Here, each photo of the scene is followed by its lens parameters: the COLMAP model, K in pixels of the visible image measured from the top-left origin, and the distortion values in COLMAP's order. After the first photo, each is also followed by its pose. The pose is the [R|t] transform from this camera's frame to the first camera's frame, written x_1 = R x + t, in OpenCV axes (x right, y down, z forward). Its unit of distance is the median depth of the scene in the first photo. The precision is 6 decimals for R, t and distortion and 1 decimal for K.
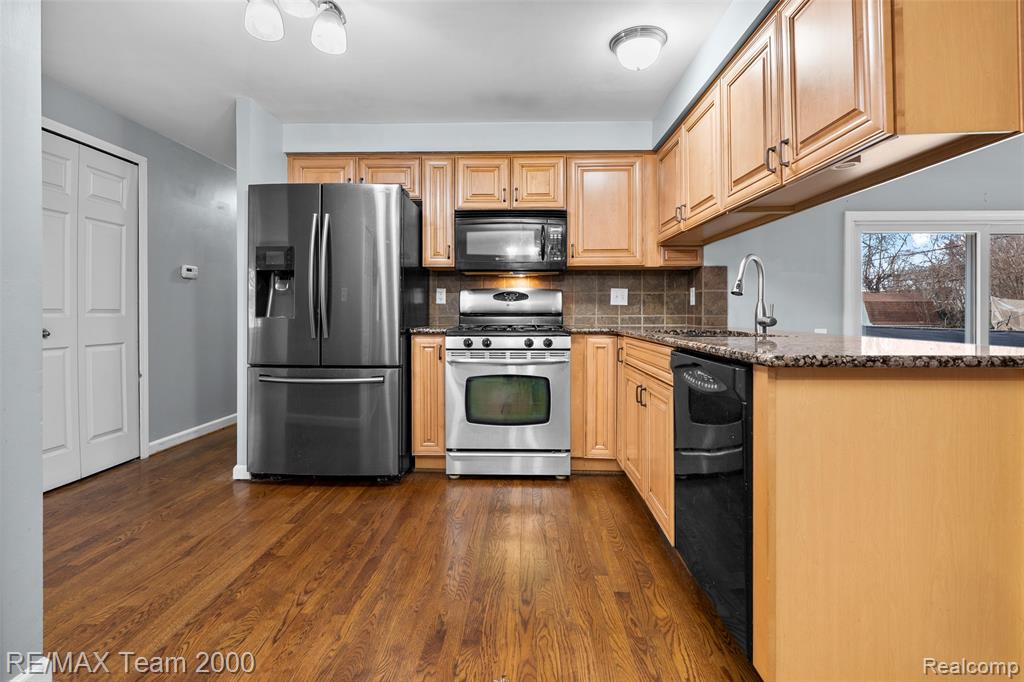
lens RADIAL K [[476.2, 0, 516.6], [0, 476.2, 313.9], [0, 0, 1]] dist [-0.002349, 0.001220]
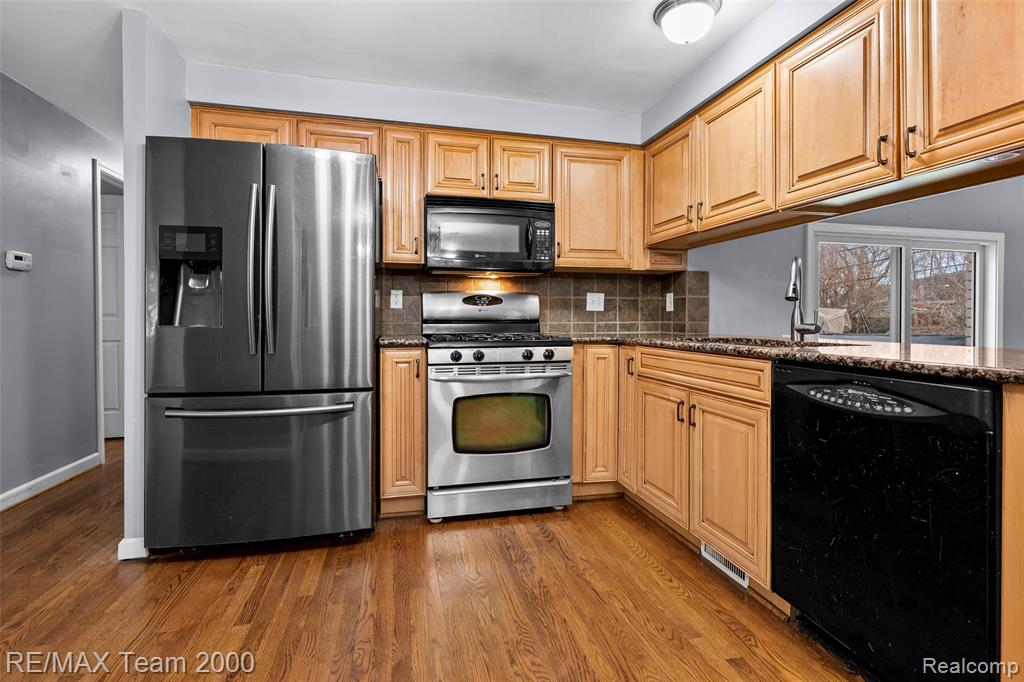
lens RADIAL K [[476.2, 0, 514.4], [0, 476.2, 320.4], [0, 0, 1]] dist [-0.002349, 0.001220]
pose [[0.965967, -0.000949, 0.258665, -0.212075], [0.000705, 0.999999, 0.001036, -0.001567], [-0.258666, -0.000818, 0.965967, 0.178112]]
